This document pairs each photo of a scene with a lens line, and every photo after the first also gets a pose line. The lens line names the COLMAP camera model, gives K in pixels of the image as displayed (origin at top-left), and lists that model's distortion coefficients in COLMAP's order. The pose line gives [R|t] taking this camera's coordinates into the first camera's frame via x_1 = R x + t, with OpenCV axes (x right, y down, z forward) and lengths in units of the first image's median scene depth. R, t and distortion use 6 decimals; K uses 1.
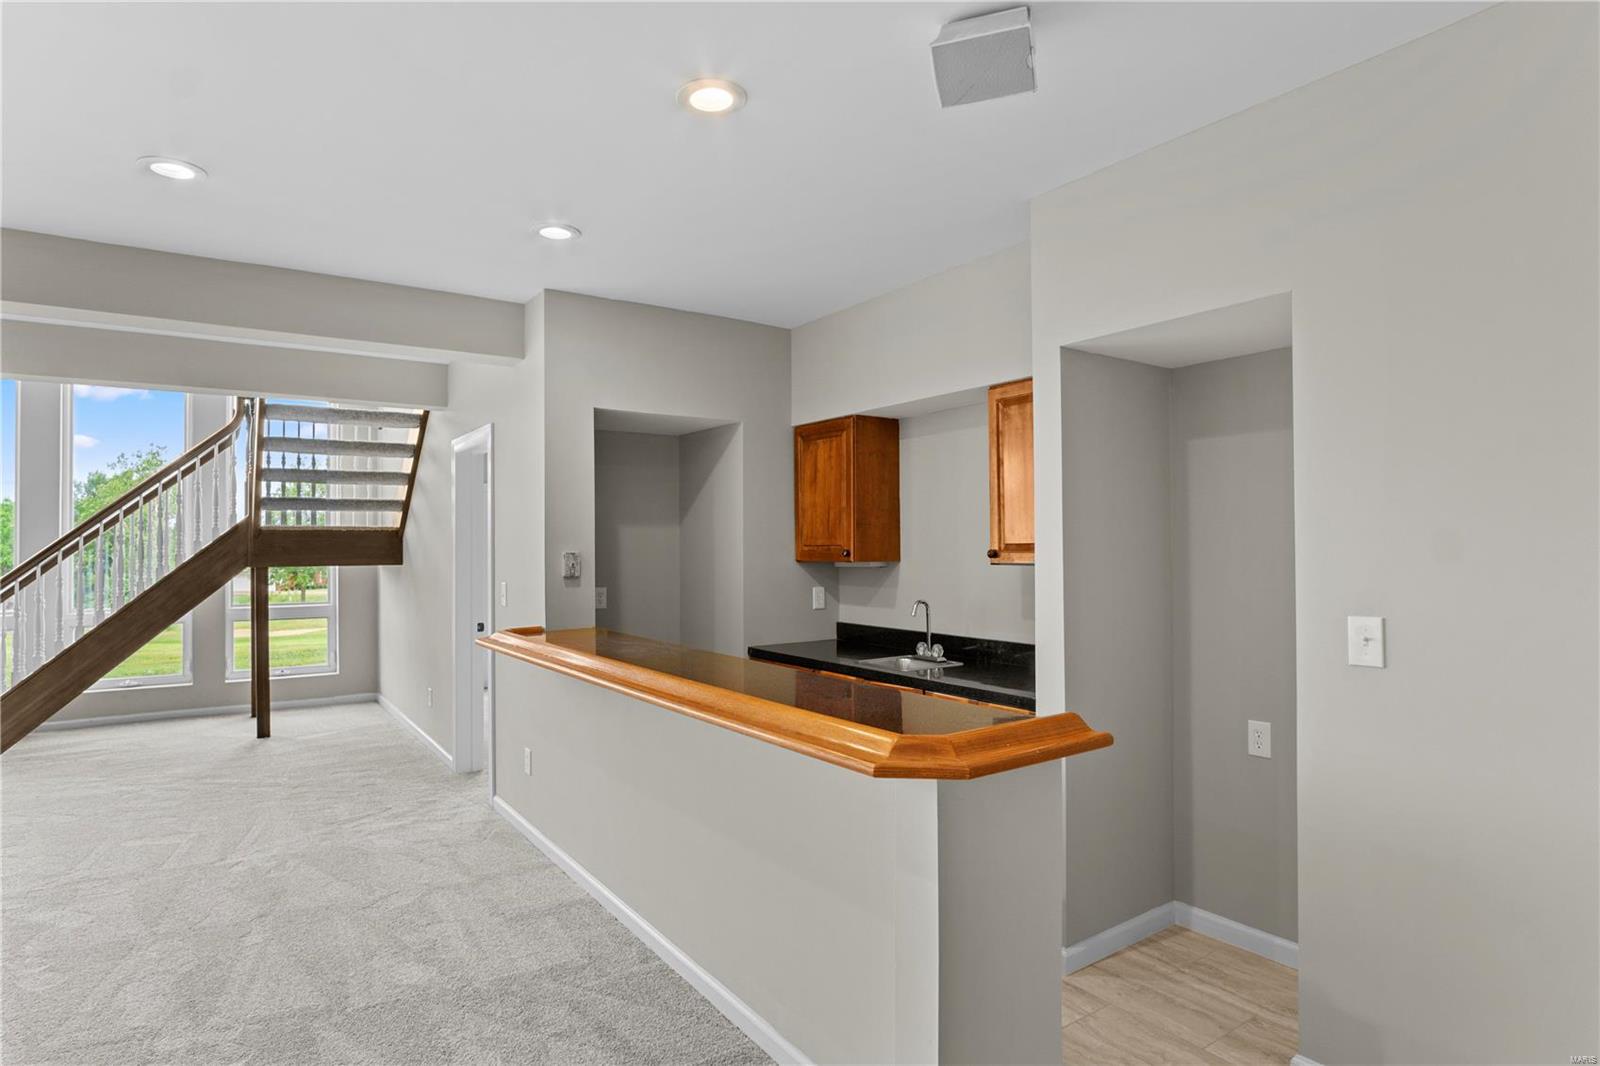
lens RADIAL K [[864.4, 0, 788.6], [0, 864.4, 530.3], [0, 0, 1]] dist [-0.022081, -0.000025]
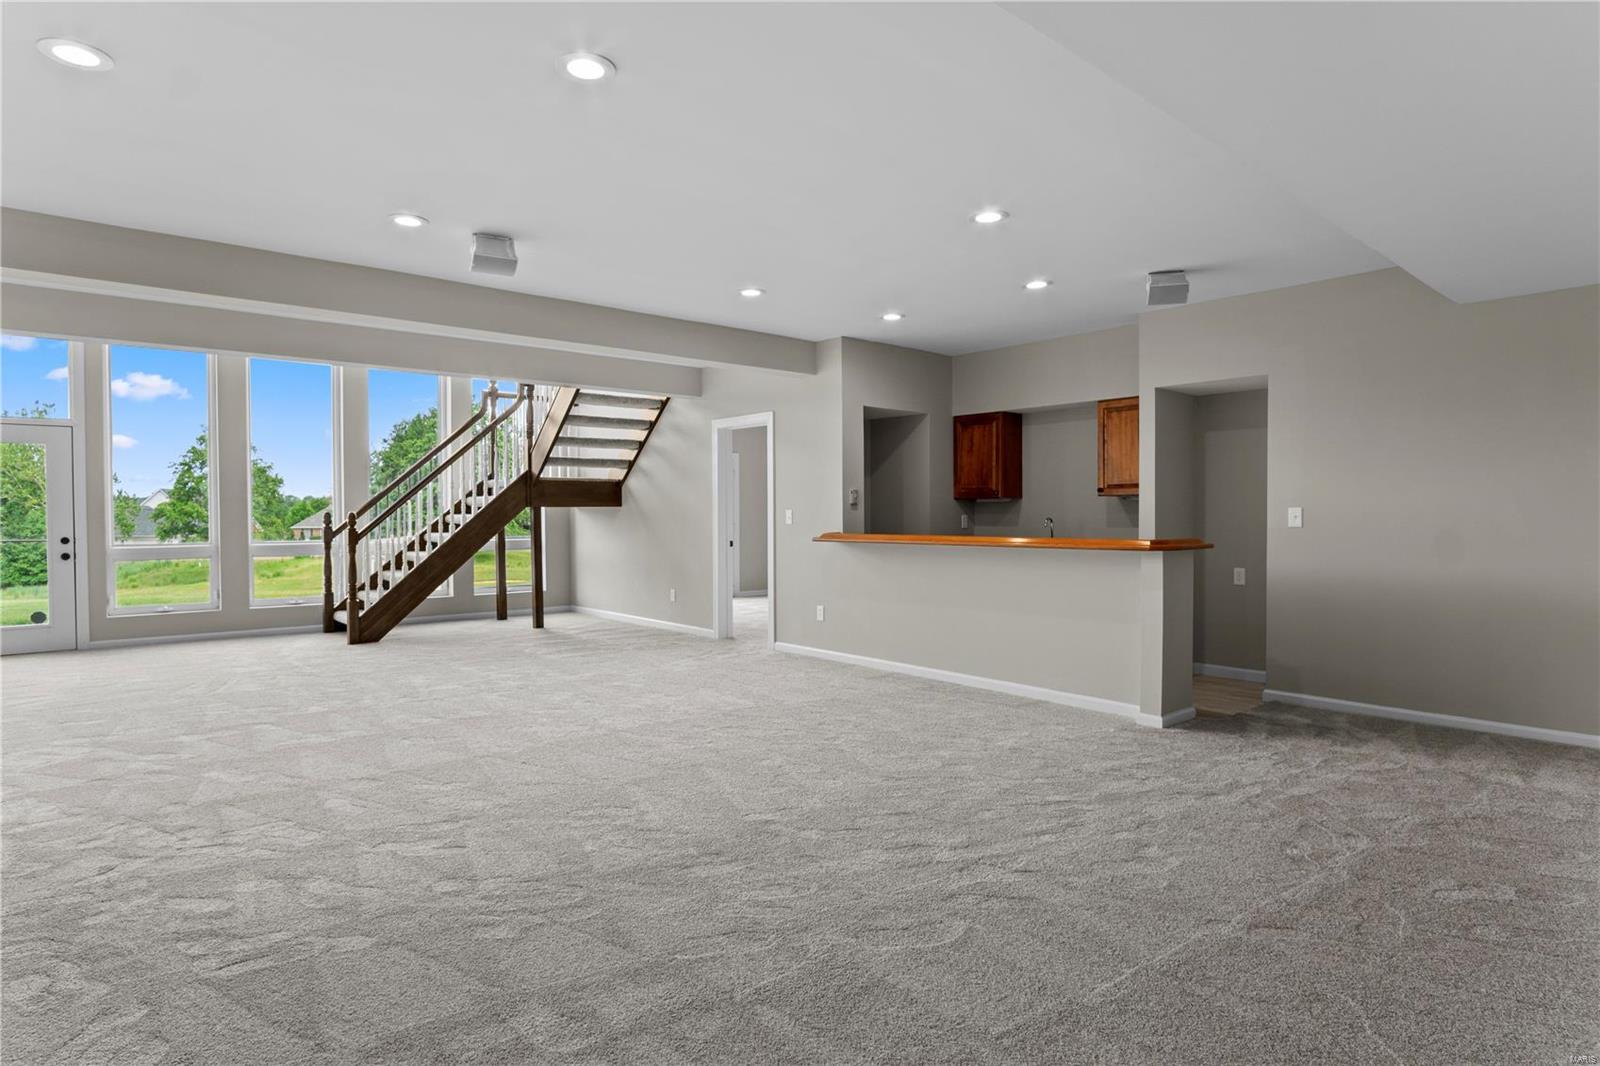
lens RADIAL K [[864.4, 0, 788.6], [0, 864.4, 530.3], [0, 0, 1]] dist [-0.022081, -0.000025]
pose [[0.994956, 0.000516, 0.100308, -0.477247], [-0.004418, 0.999242, 0.038681, 0.033973], [-0.100212, -0.038929, 0.994204, -0.612391]]
